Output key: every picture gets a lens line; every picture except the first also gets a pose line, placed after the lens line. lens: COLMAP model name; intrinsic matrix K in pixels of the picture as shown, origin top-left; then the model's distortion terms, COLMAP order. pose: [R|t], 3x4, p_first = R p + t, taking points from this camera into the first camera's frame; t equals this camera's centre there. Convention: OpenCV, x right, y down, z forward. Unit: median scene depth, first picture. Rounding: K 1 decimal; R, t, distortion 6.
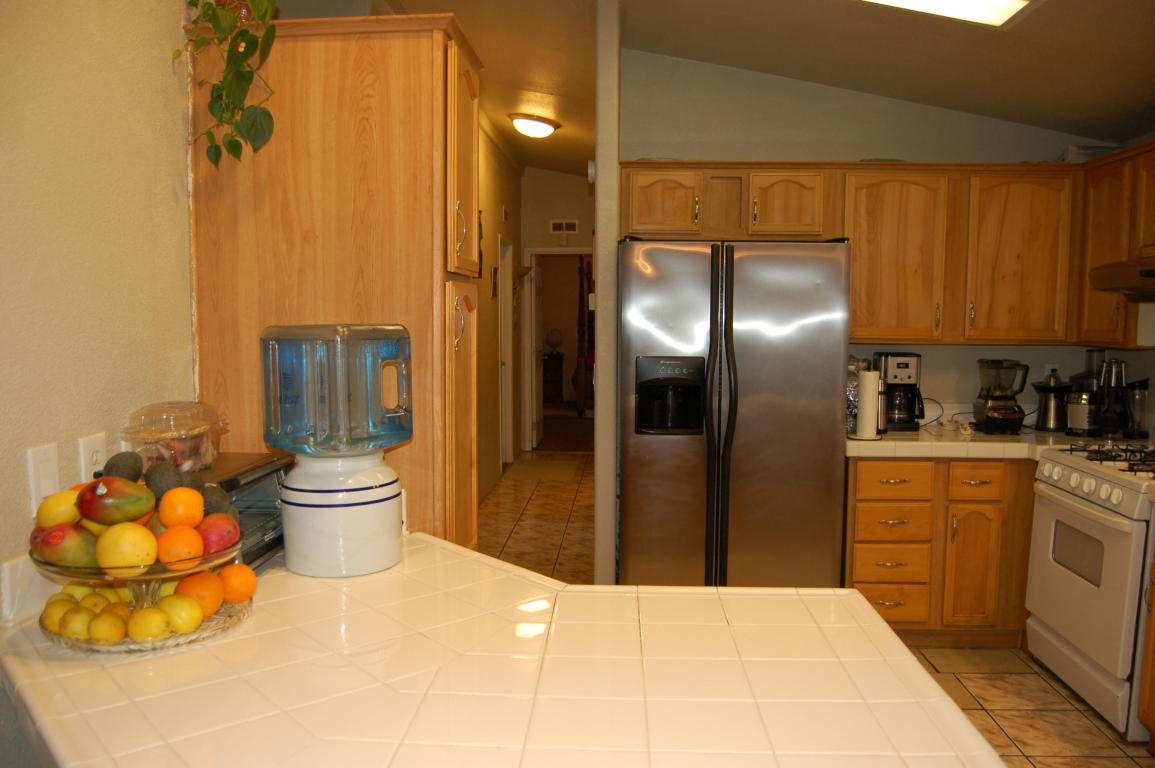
lens RADIAL K [[901.9, 0, 575.9], [0, 901.9, 404.3], [0, 0, 1]] dist [-0.086835, 0.031655]
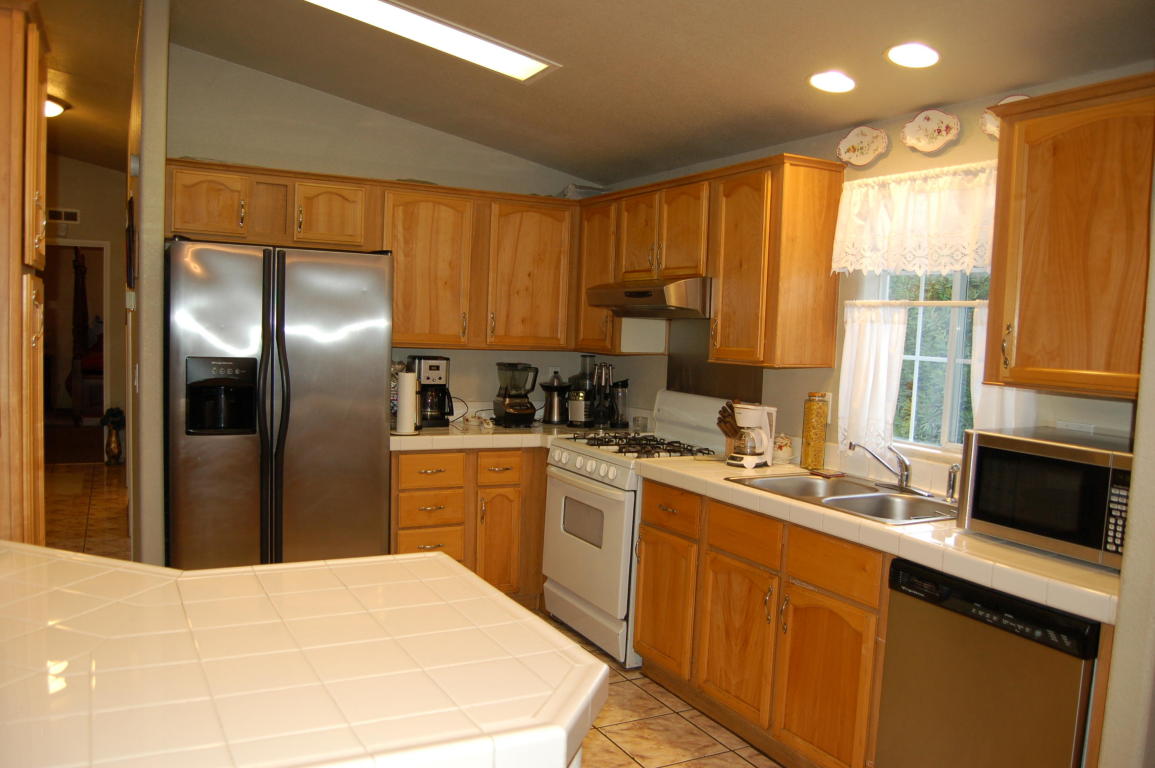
lens RADIAL K [[901.9, 0, 570.2], [0, 901.9, 404.9], [0, 0, 1]] dist [-0.086835, 0.031655]
pose [[0.859871, -0.013577, 0.510331, -0.068604], [0.016218, 0.999868, -0.000725, 0.007047], [-0.510254, 0.008900, 0.859978, -0.055580]]
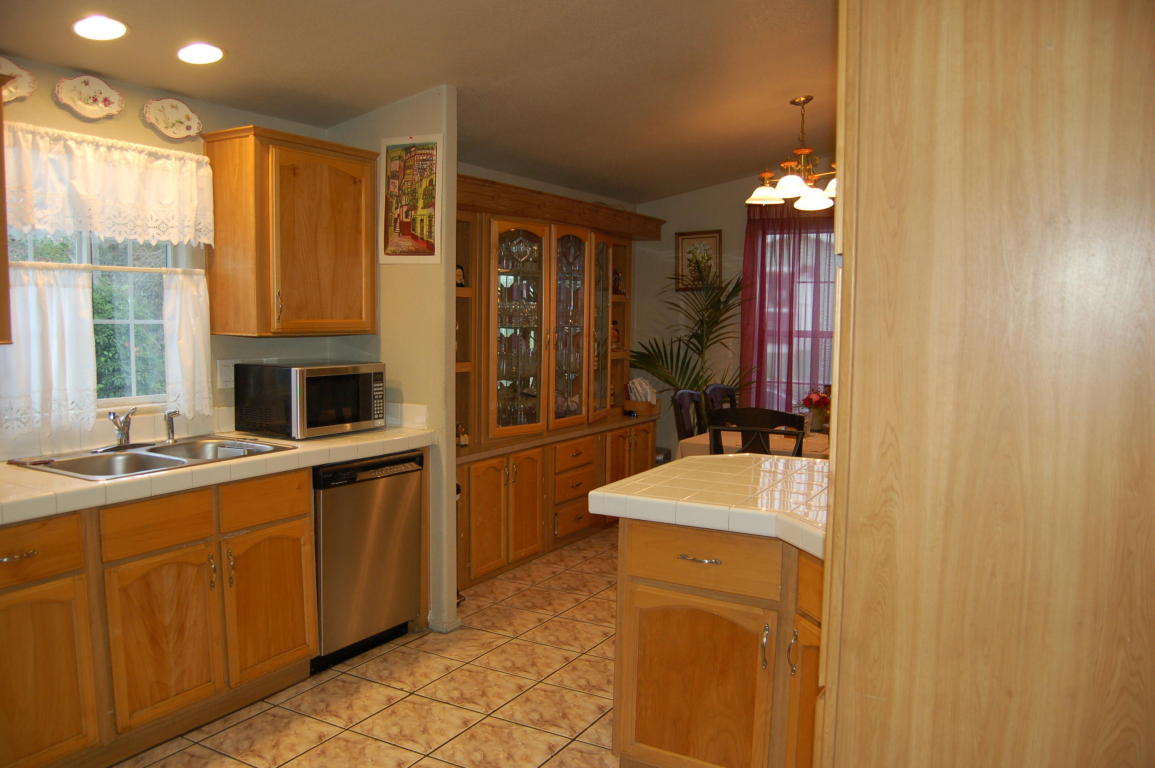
lens RADIAL K [[901.9, 0, 561.7], [0, 901.9, 403.1], [0, 0, 1]] dist [-0.086835, 0.031655]
pose [[-0.886915, -0.063340, 0.457569, -0.151460], [0.031058, 0.980137, 0.195877, -0.112200], [-0.460887, 0.187937, -0.867331, 1.088435]]
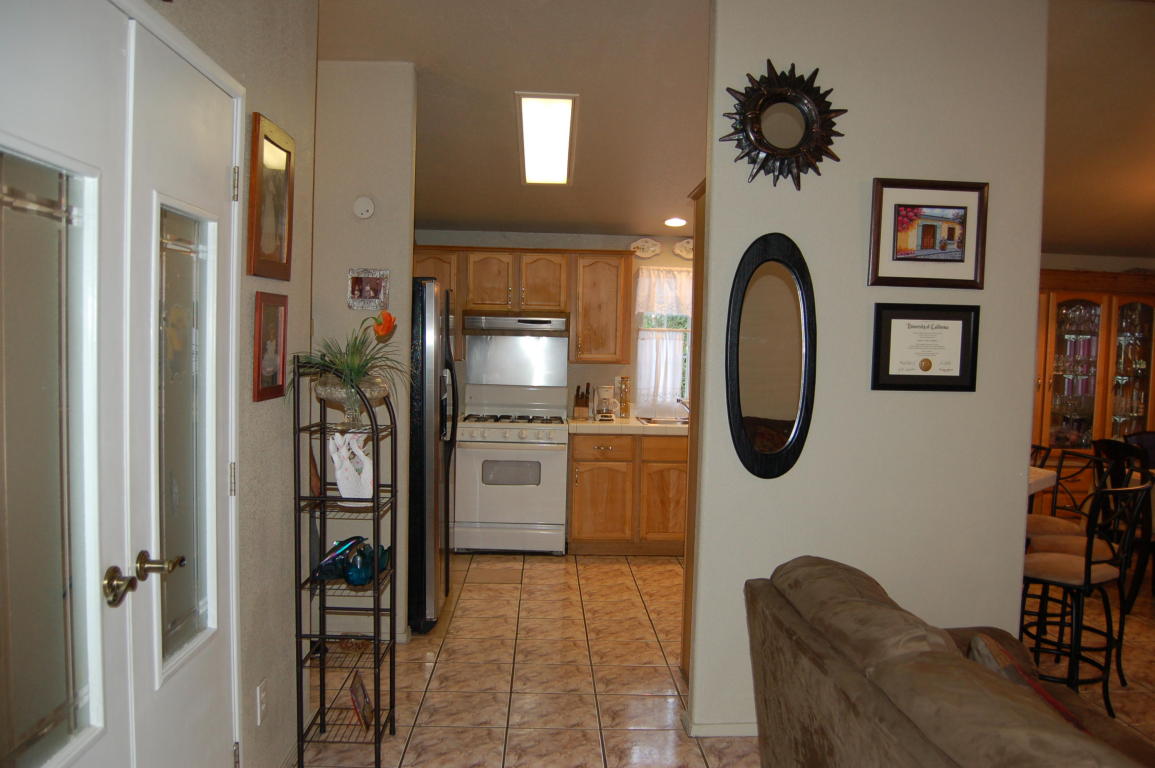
lens RADIAL K [[901.9, 0, 570.6], [0, 901.9, 394.4], [0, 0, 1]] dist [-0.086835, 0.031655]
pose [[-0.091503, -0.062272, 0.993856, -1.154697], [0.074631, 0.994807, 0.069203, -0.102235], [-0.993004, 0.080504, -0.086381, 0.925835]]
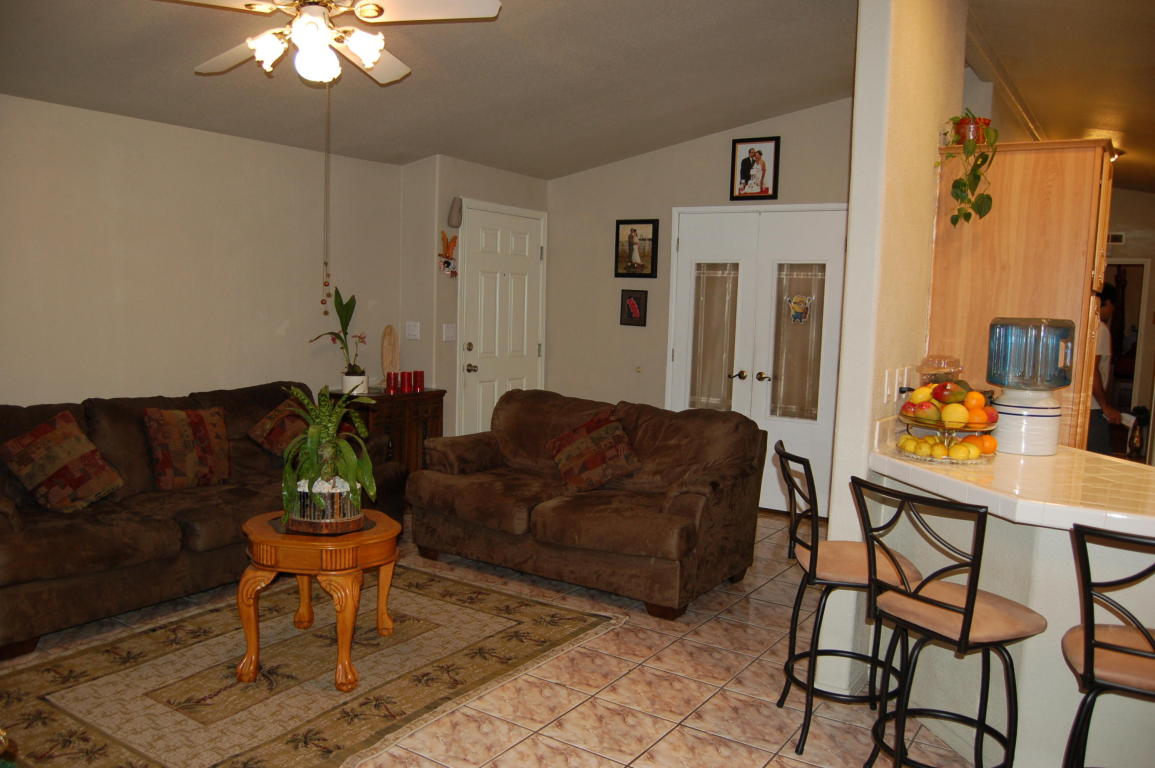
lens RADIAL K [[901.9, 0, 596.1], [0, 901.9, 406.4], [0, 0, 1]] dist [-0.086835, 0.031655]
pose [[0.874559, 0.080011, -0.478273, -0.084542], [-0.077924, 0.996664, 0.024243, 0.056862], [0.478617, 0.016067, 0.877877, -0.492723]]
